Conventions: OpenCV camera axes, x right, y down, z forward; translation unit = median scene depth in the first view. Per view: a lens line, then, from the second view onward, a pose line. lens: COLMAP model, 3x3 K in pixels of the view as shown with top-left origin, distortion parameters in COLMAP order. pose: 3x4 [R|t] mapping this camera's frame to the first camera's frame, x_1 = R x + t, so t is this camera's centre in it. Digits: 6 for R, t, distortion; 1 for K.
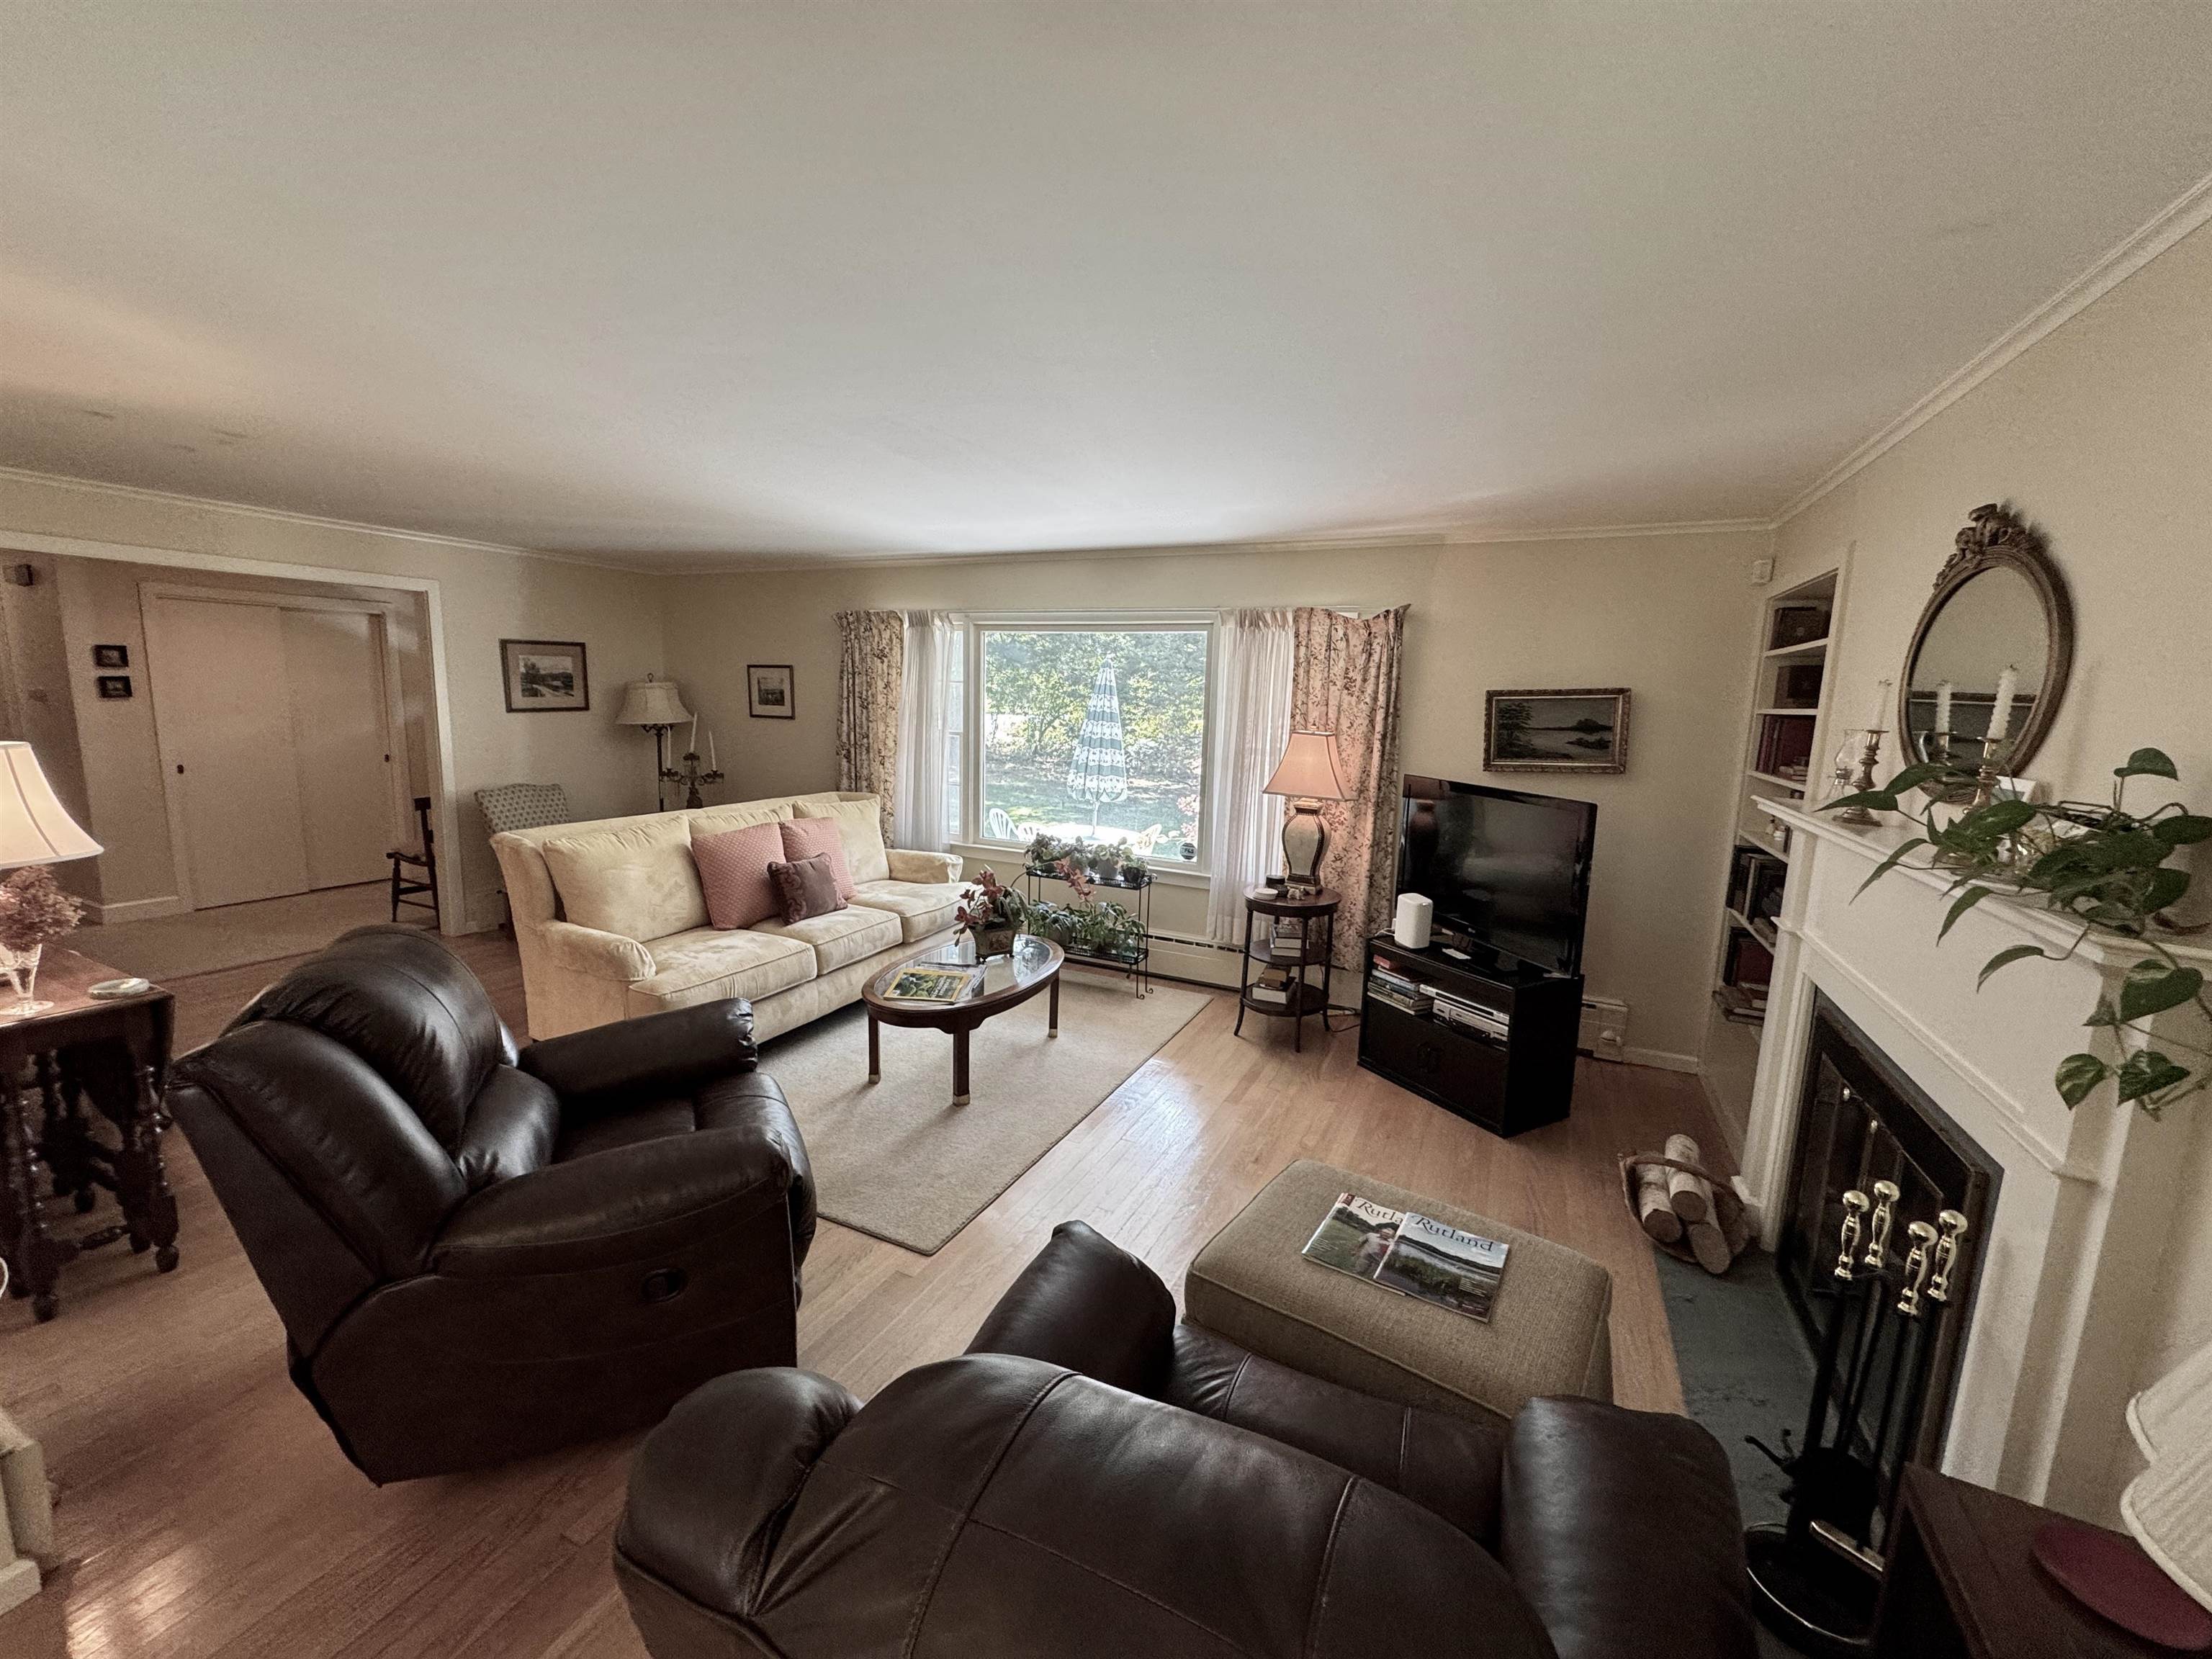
lens RADIAL K [[876.5, 0, 1109.6], [0, 876.5, 820.6], [0, 0, 1]] dist [-0.002315, -0.000346]
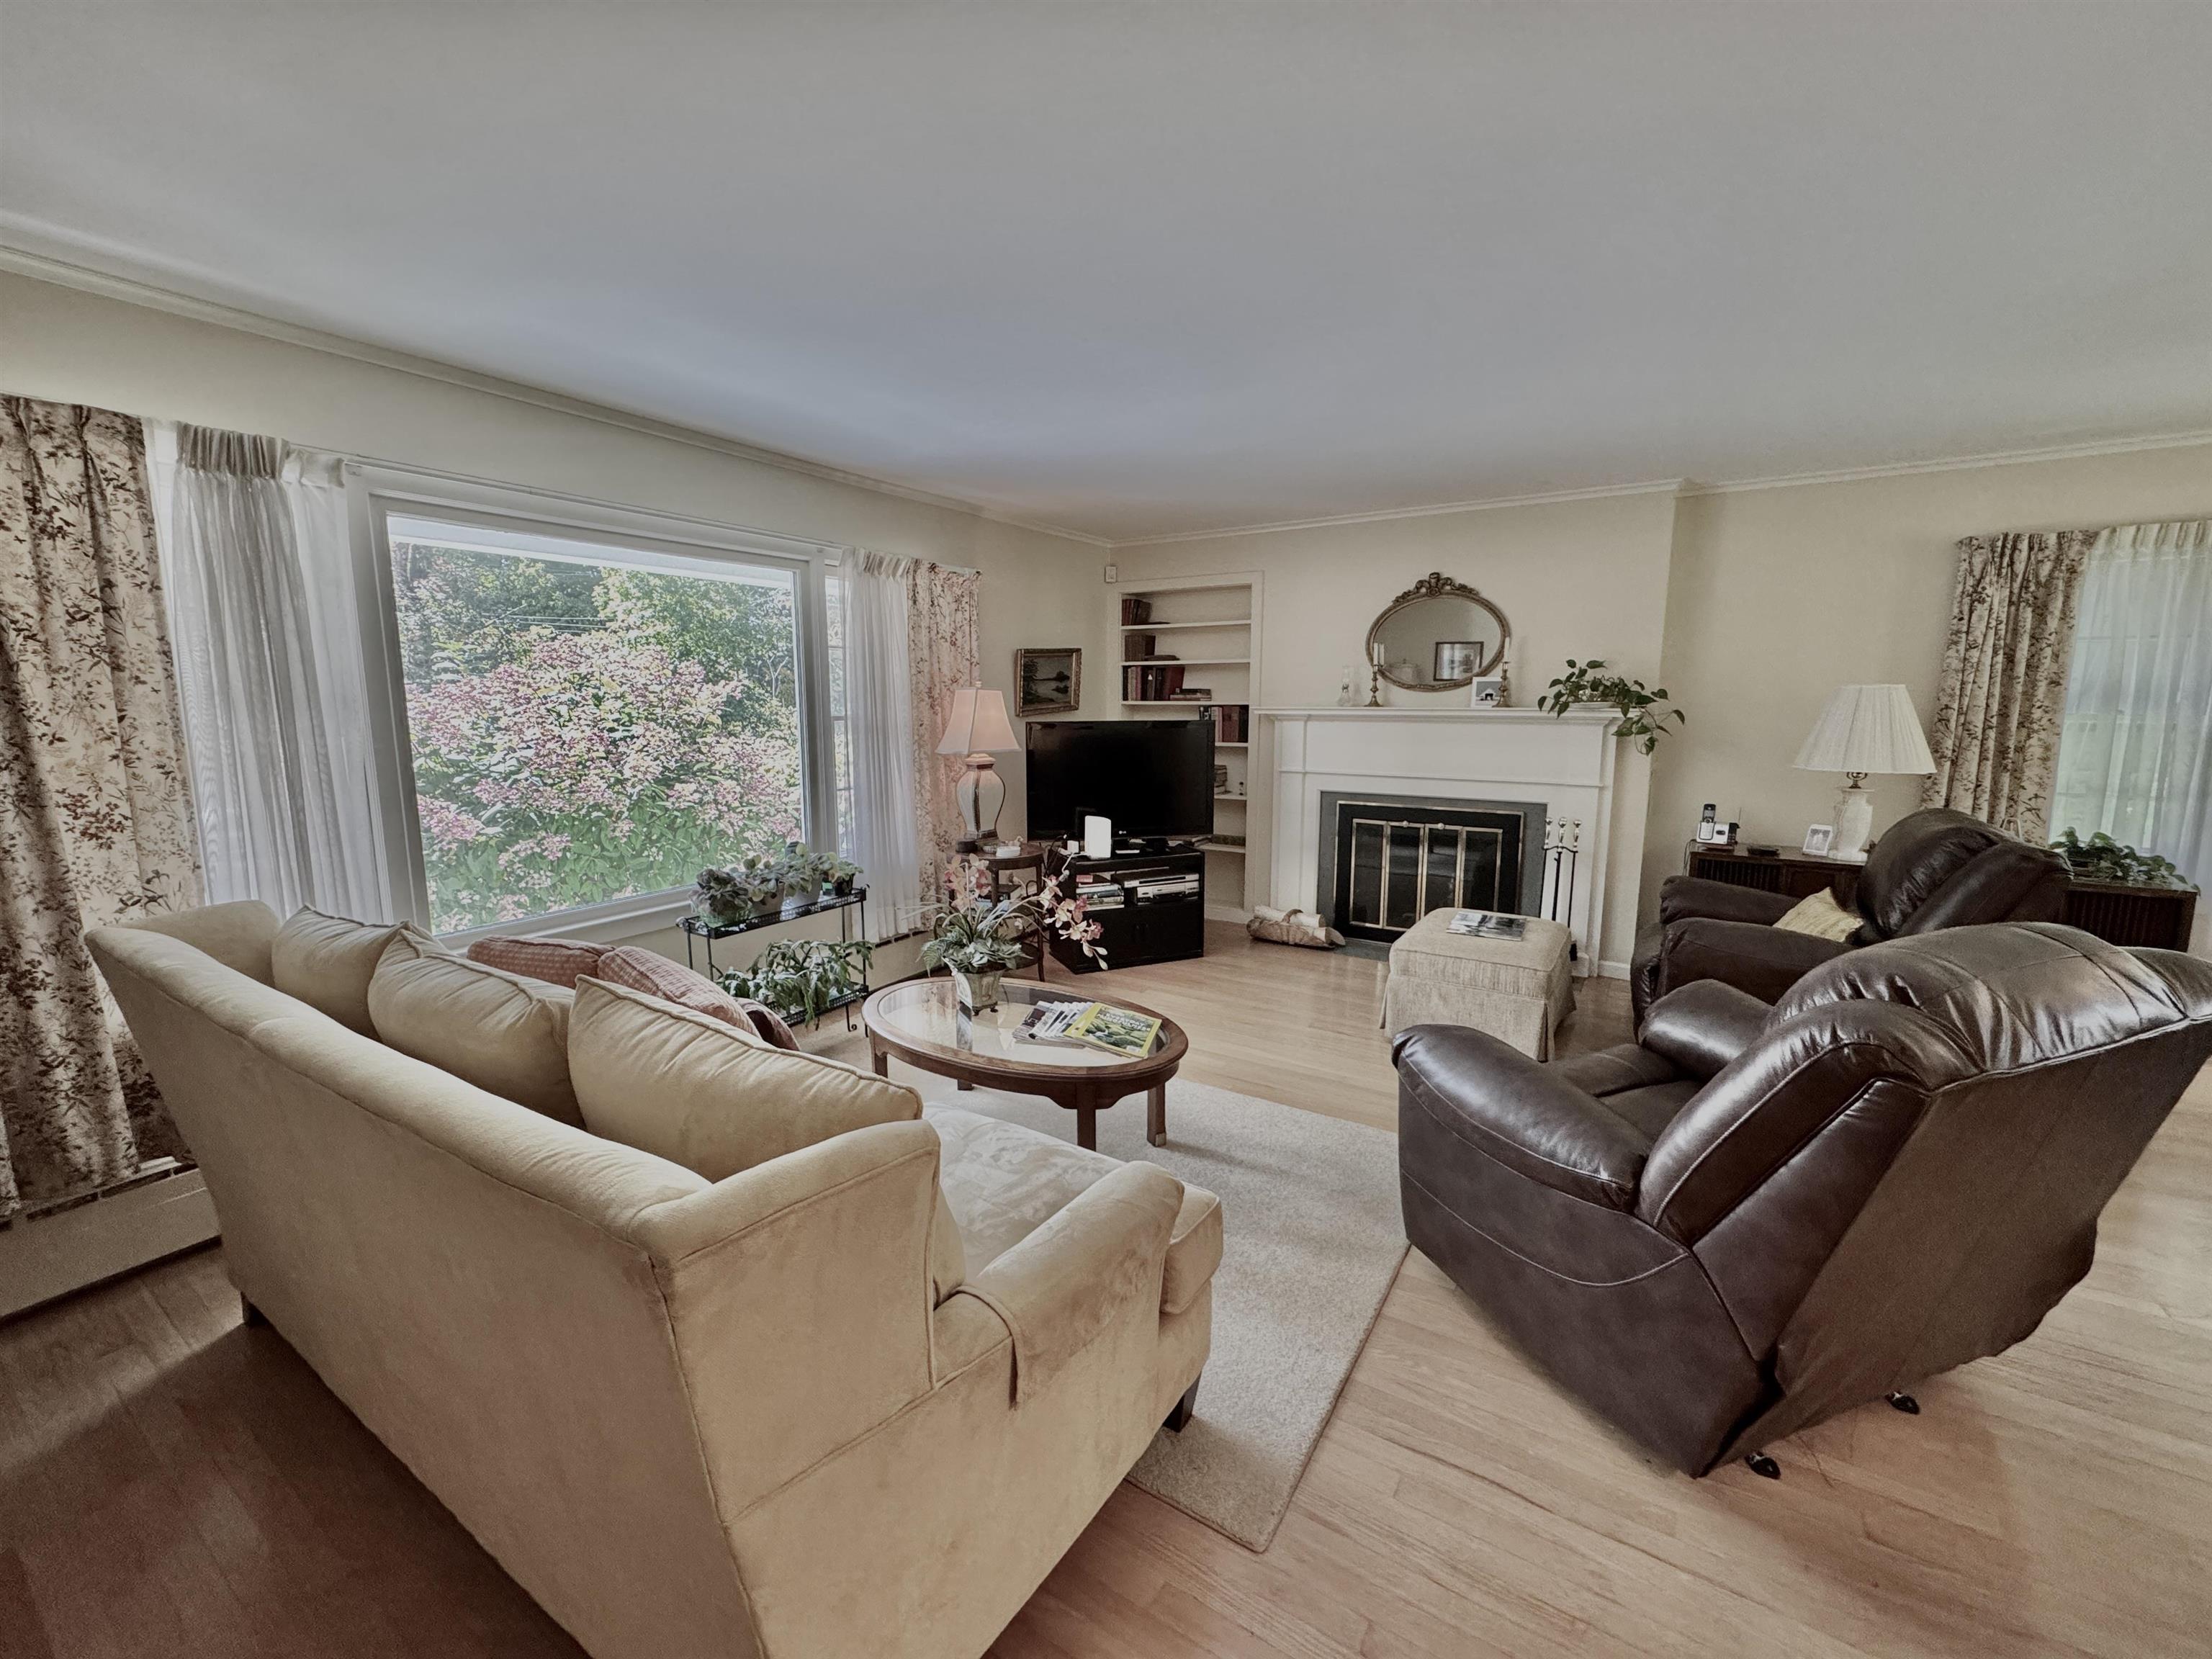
lens RADIAL K [[876.5, 0, 1109.6], [0, 876.5, 820.6], [0, 0, 1]] dist [-0.002315, -0.000346]
pose [[0.118005, -0.174040, 0.977643, -0.708418], [0.149830, 0.976371, 0.155728, -0.080617], [-0.981644, 0.128104, 0.141293, 0.683321]]
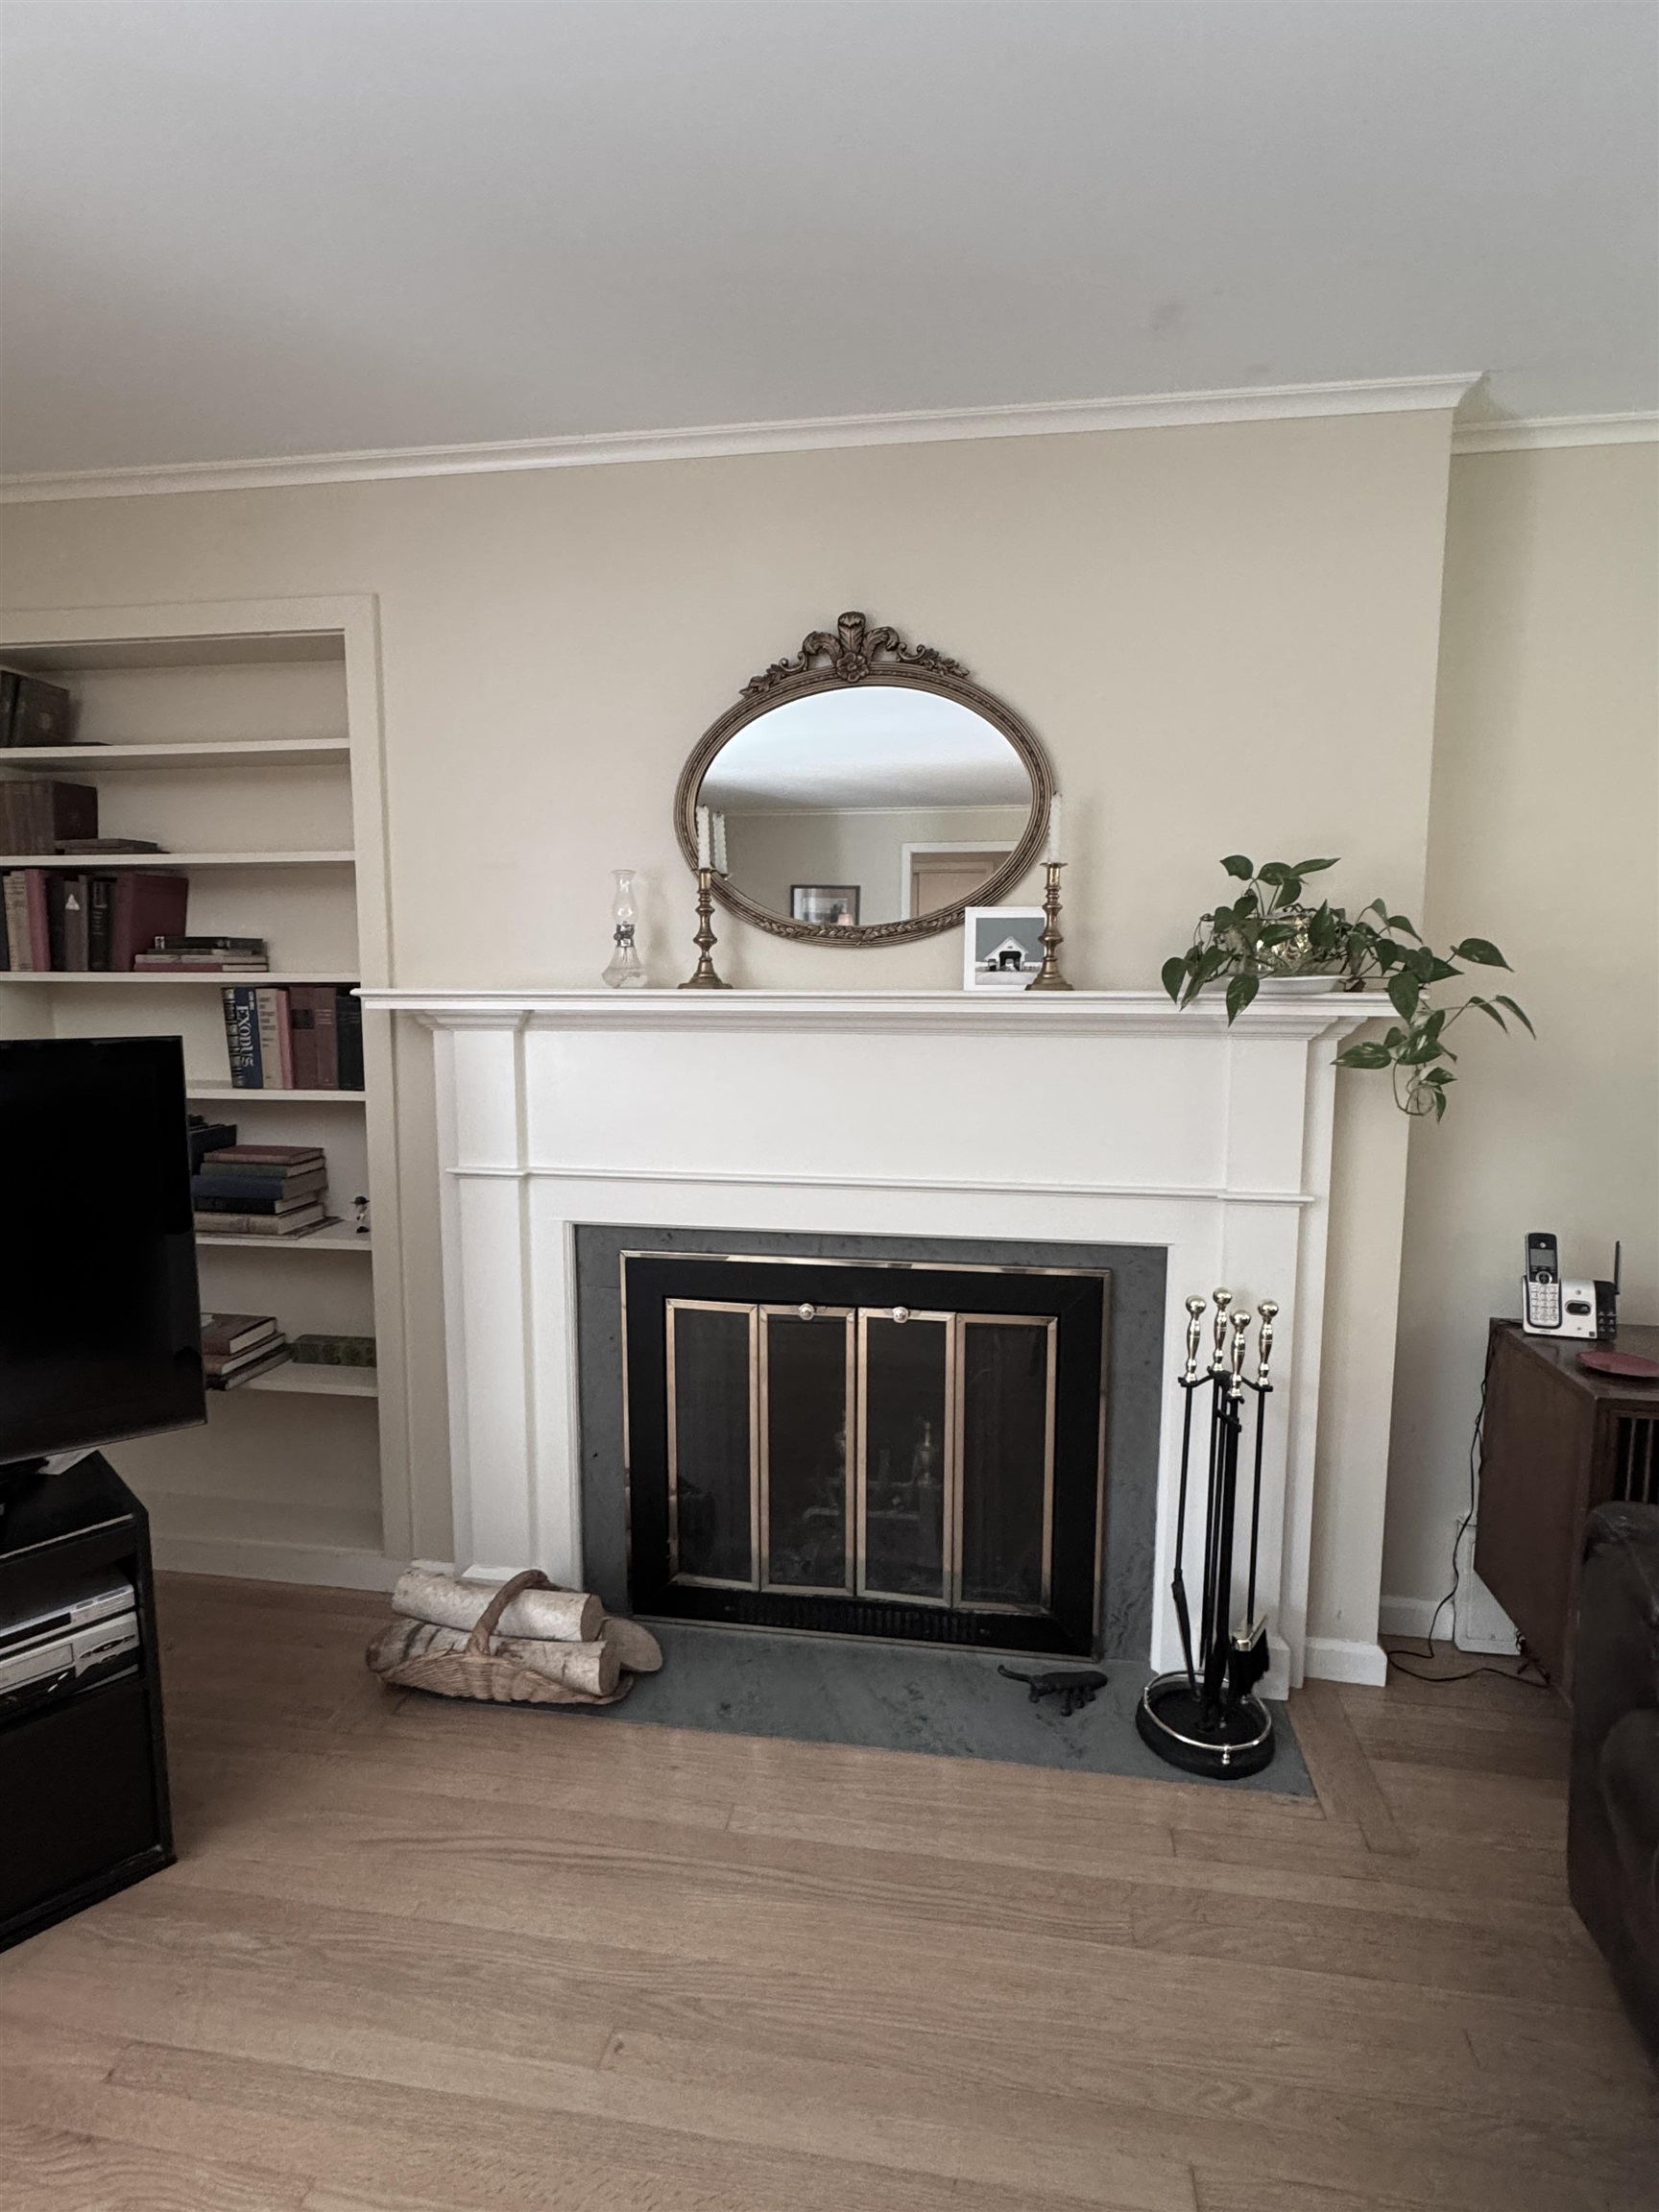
lens RADIAL K [[1129.6, 0, 831.9], [0, 1129.6, 1100.2], [0, 0, 1]] dist [0.002400, 0.000264]
pose [[-0.280388, -0.144357, 0.948970, -0.070907], [0.127902, 0.974192, 0.185984, -0.036972], [-0.951327, 0.173523, -0.254688, 0.578277]]
